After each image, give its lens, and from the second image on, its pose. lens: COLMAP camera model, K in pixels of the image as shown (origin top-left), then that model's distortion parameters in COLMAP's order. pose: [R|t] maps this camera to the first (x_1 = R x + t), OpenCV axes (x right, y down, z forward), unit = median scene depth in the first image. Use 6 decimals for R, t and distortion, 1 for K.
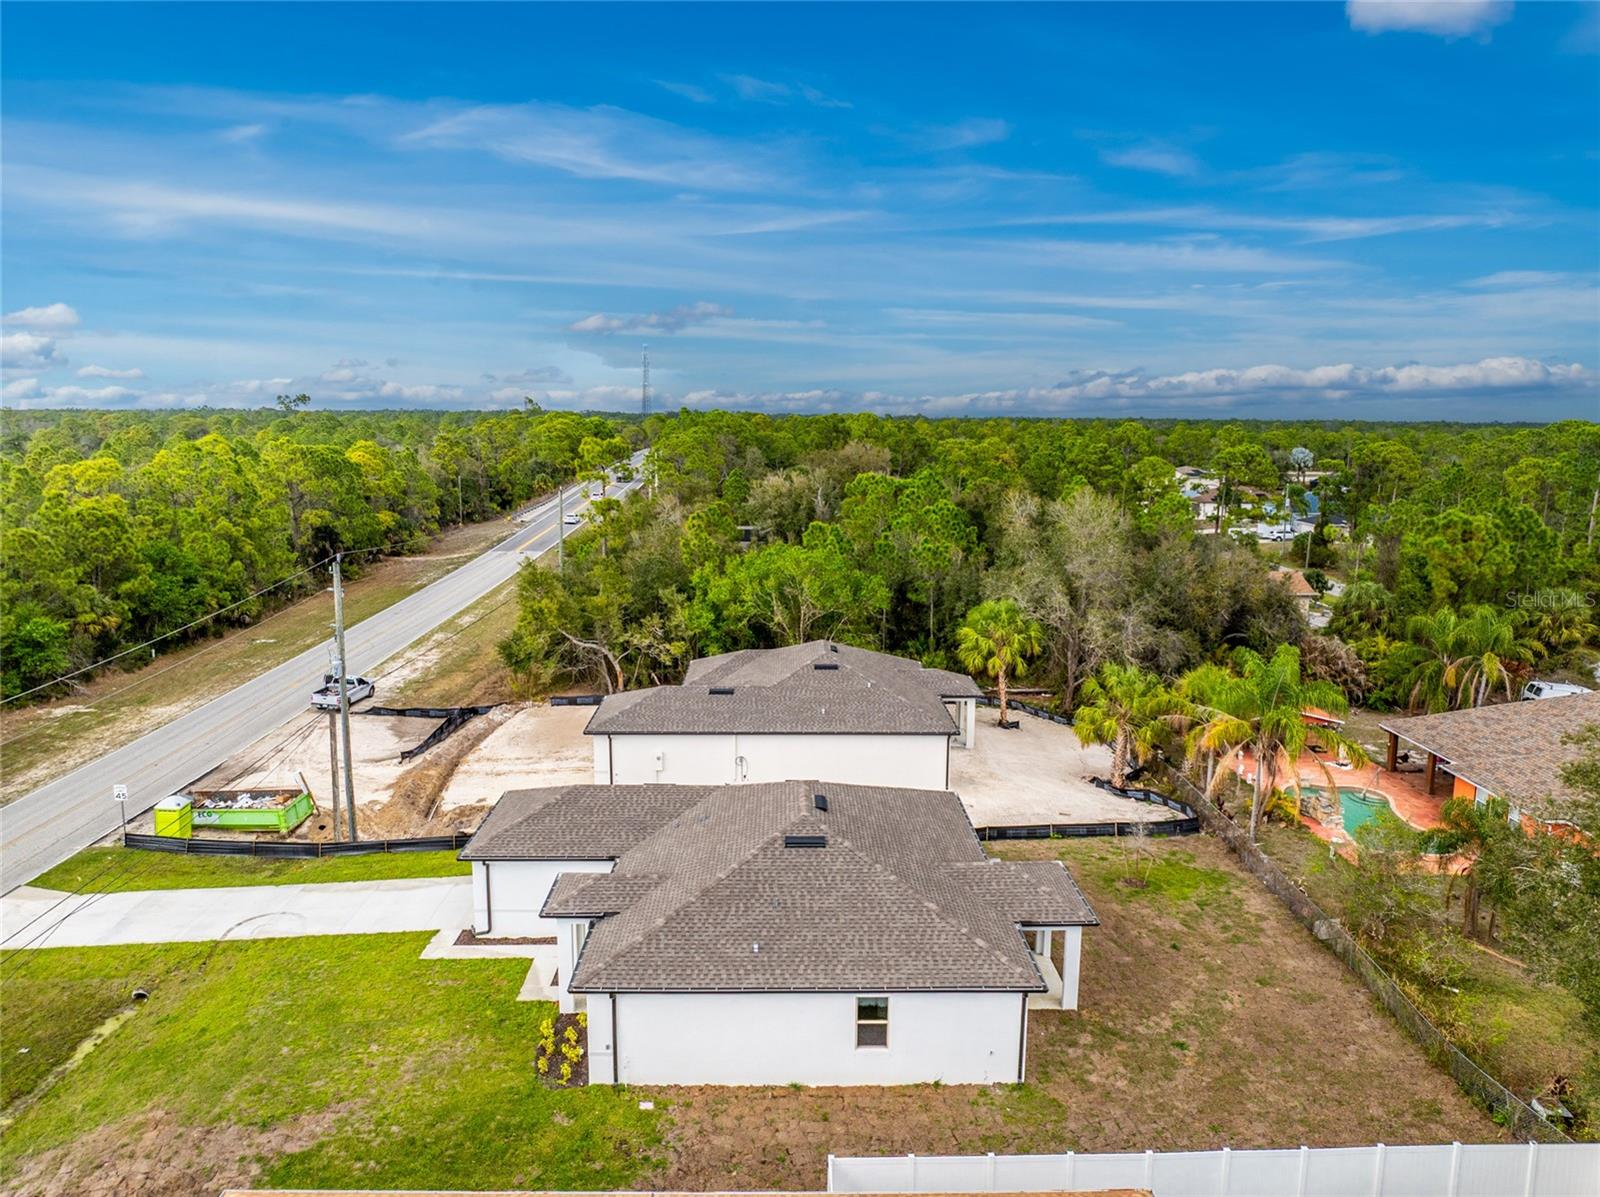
lens RADIAL K [[1130.1, 0, 802.0], [0, 1130.1, 585.5], [0, 0, 1]] dist [-0.041137, 0.003048]
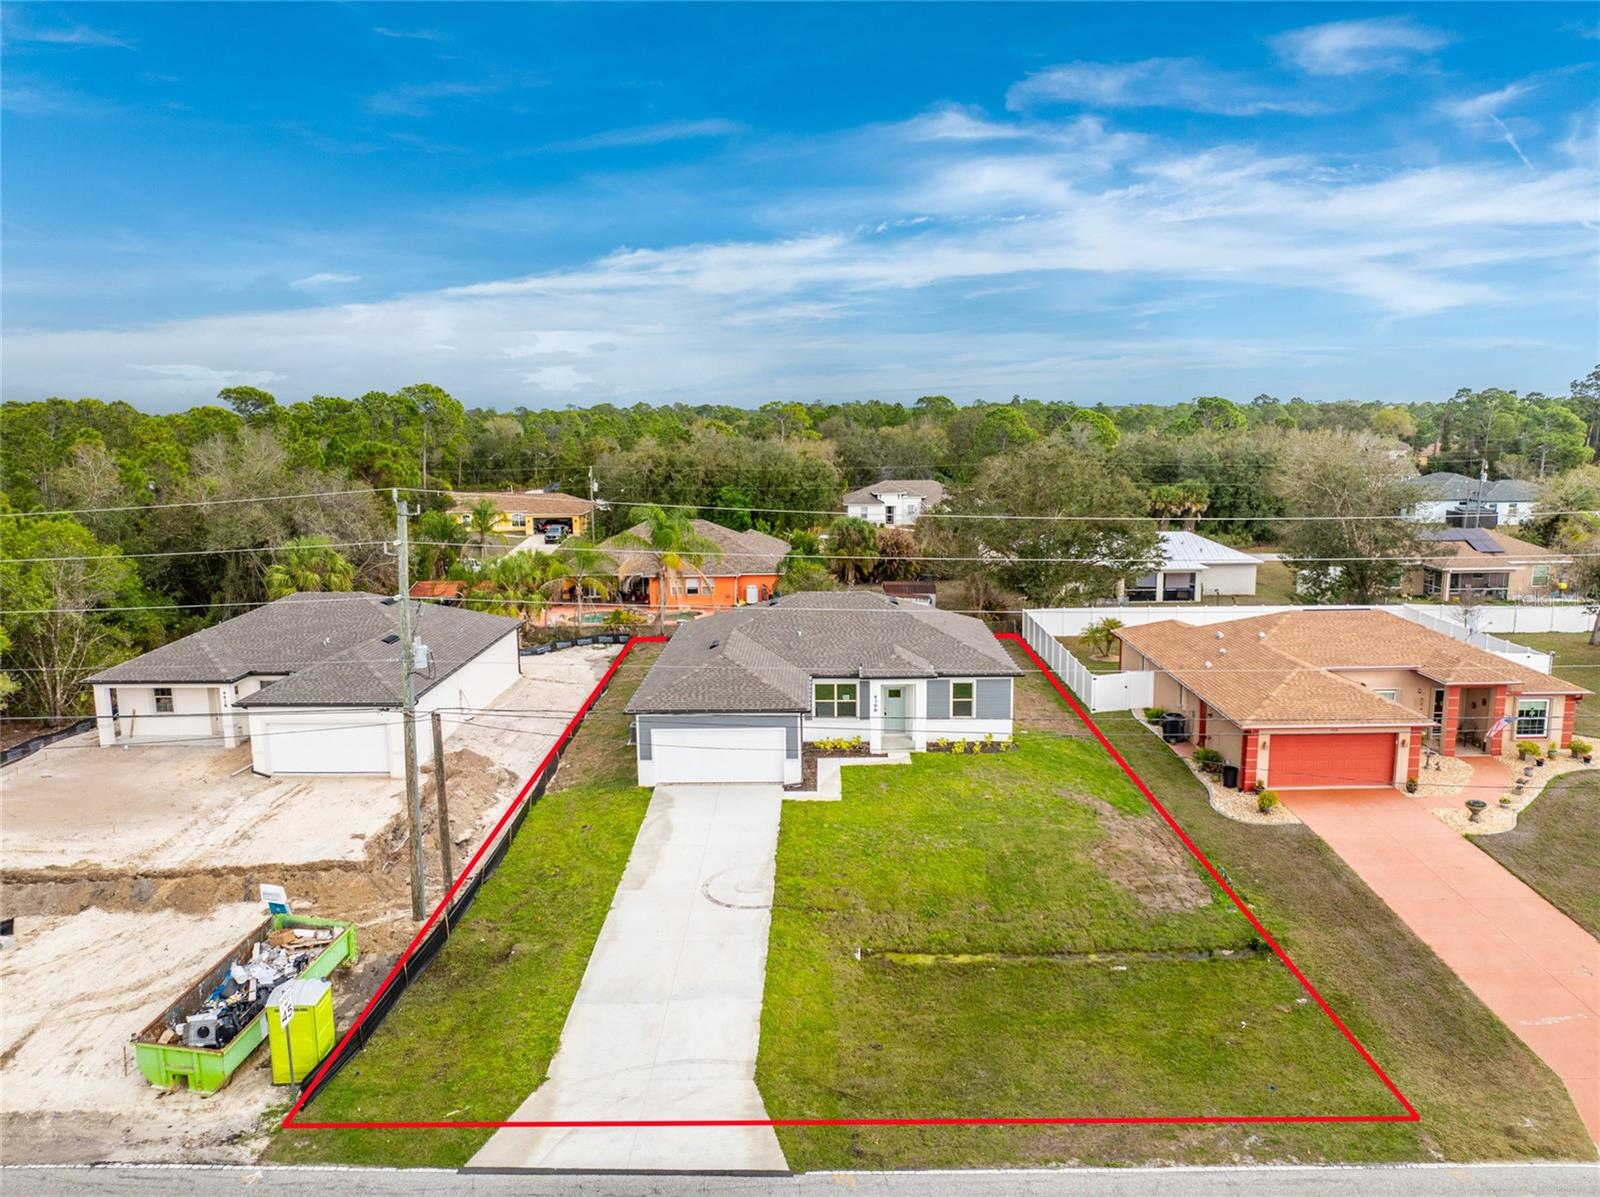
lens RADIAL K [[1130.1, 0, 802.0], [0, 1130.1, 585.5], [0, 0, 1]] dist [-0.041137, 0.003048]
pose [[0.038705, -0.165894, 0.985384, -1.423796], [0.162051, 0.974111, 0.157631, -0.051867], [-0.986023, 0.153581, 0.064586, 0.953964]]
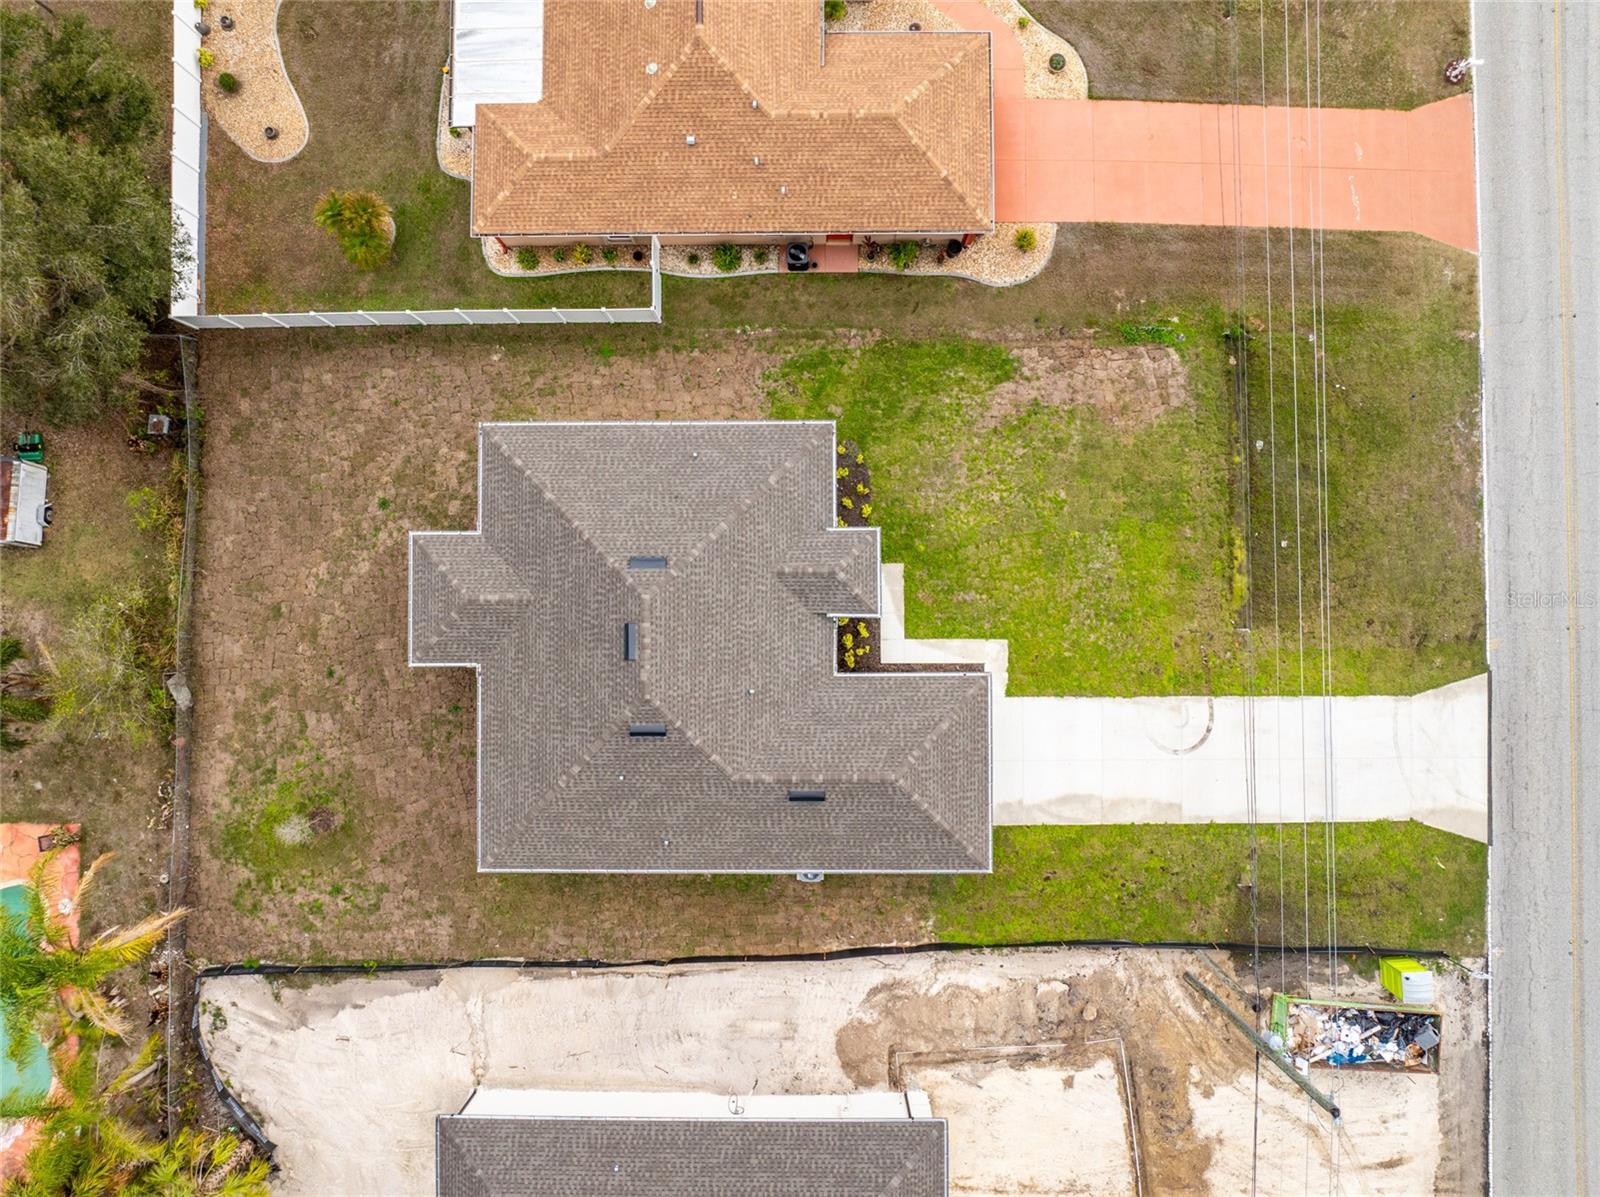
lens RADIAL K [[1115.4, 0, 800.0], [0, 1115.4, 598.5], [0, 0, 1]] dist [-0.056408, 0.030340]
pose [[-0.999826, -0.018381, 0.003149, -0.139163], [0.005560, -0.132627, 0.991150, -0.791935], [-0.017800, 0.990996, 0.132706, 0.830016]]
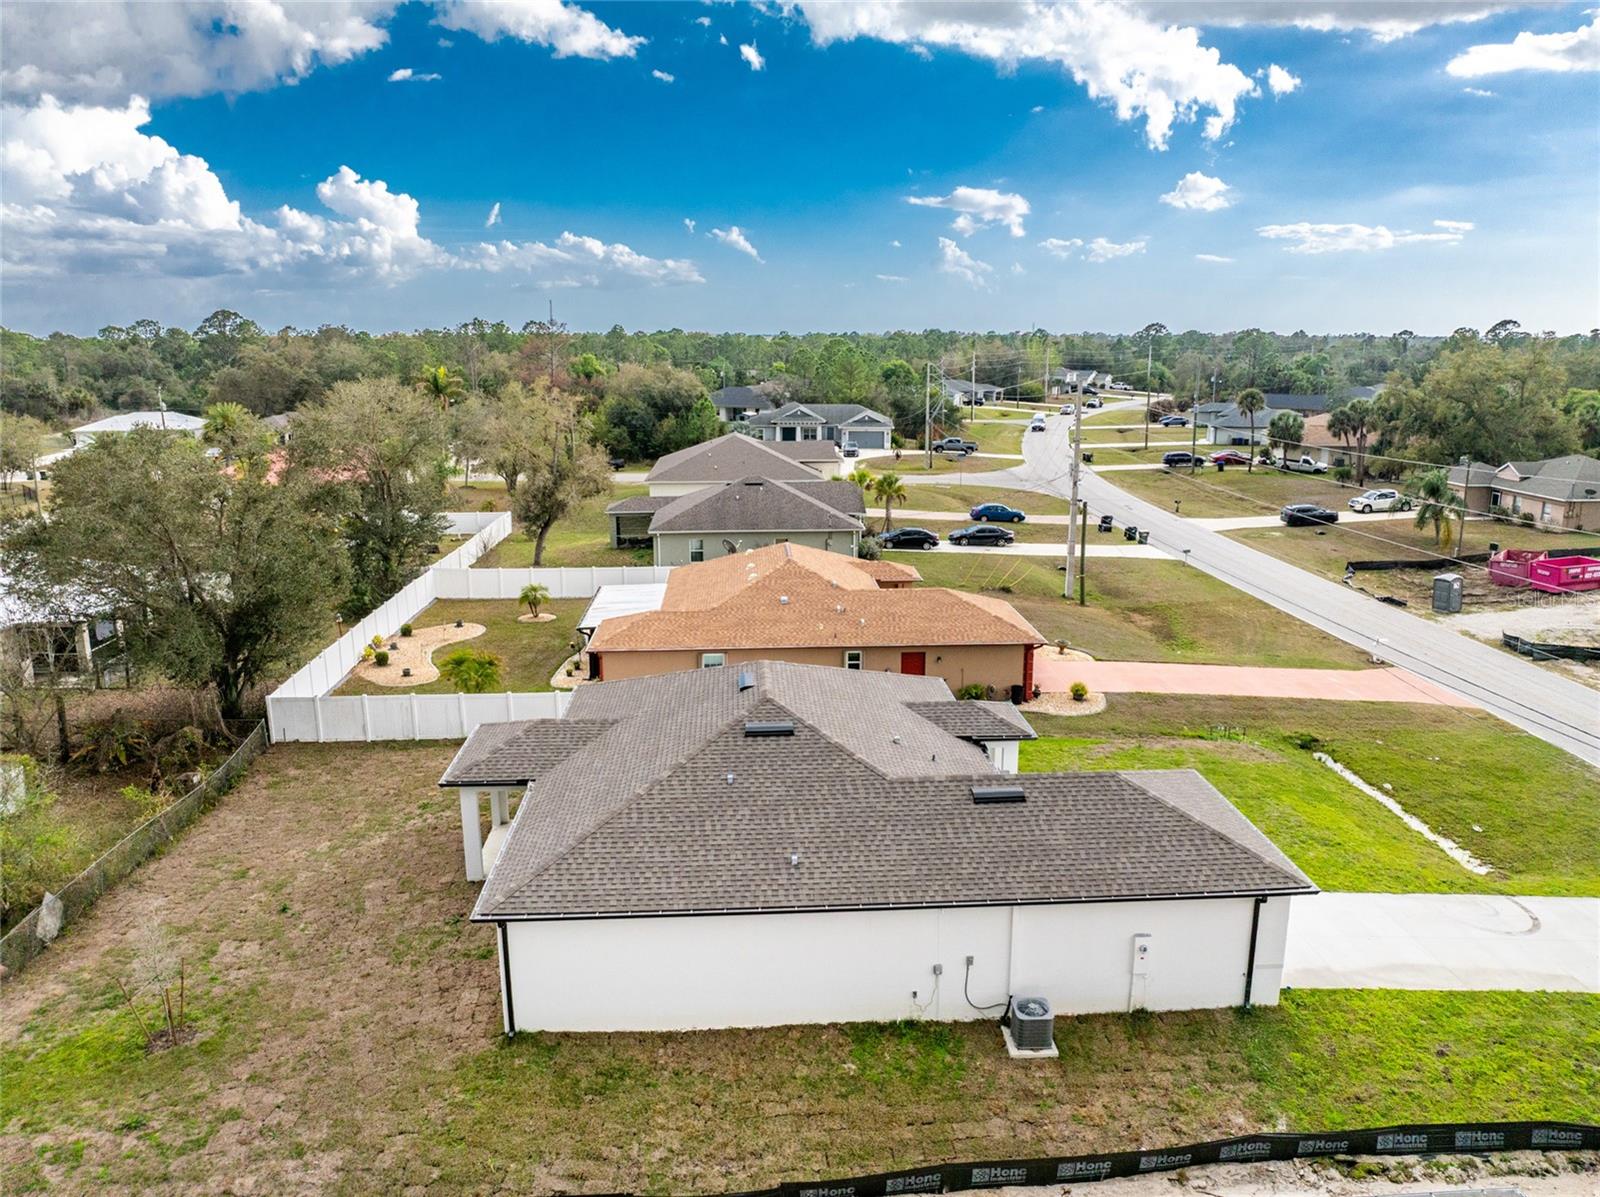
lens RADIAL K [[1130.1, 0, 802.0], [0, 1130.1, 585.5], [0, 0, 1]] dist [-0.041137, 0.003048]
pose [[-0.999229, 0.000290, -0.039265, 0.007081], [-0.013991, 0.931714, 0.362923, -0.181323], [0.036689, 0.363193, -0.930991, 1.763480]]
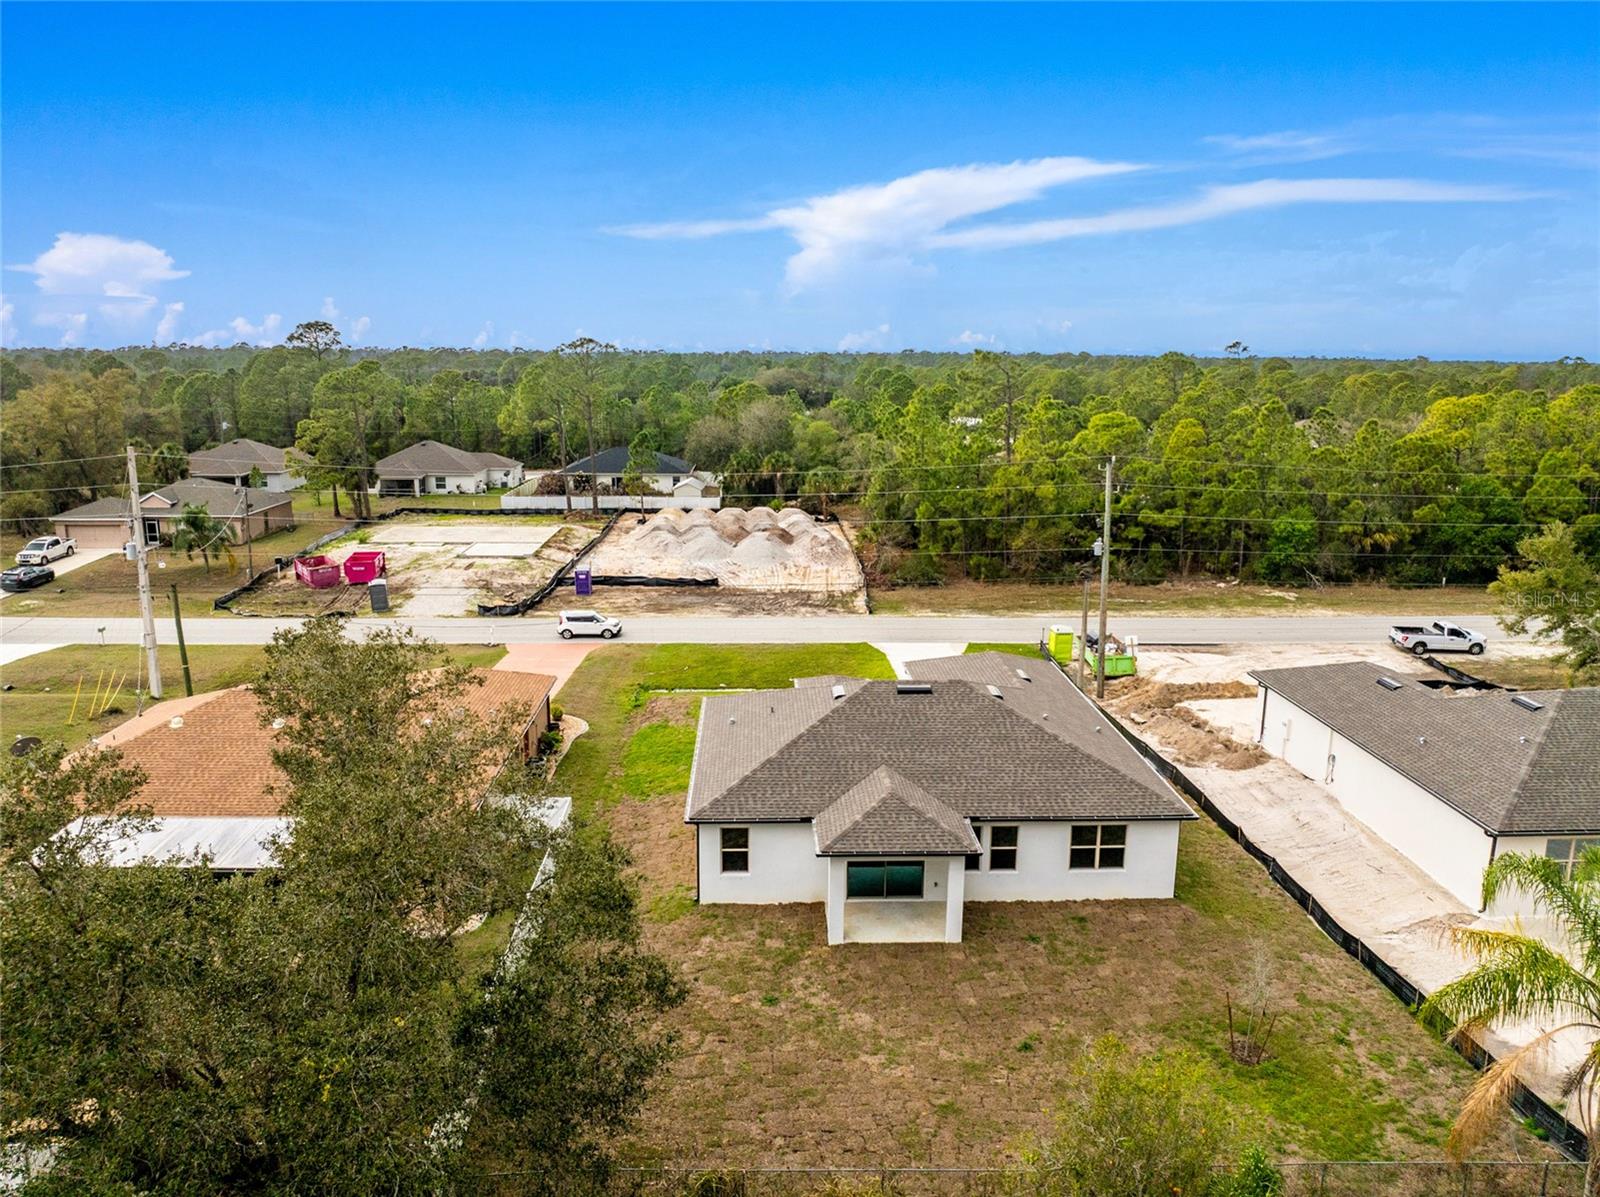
lens RADIAL K [[1130.1, 0, 802.0], [0, 1130.1, 585.5], [0, 0, 1]] dist [-0.041137, 0.003048]
pose [[0.018937, 0.189184, -0.981759, 1.058158], [-0.162940, 0.969392, 0.183658, -0.084363], [0.986454, 0.156489, 0.049183, 0.827760]]
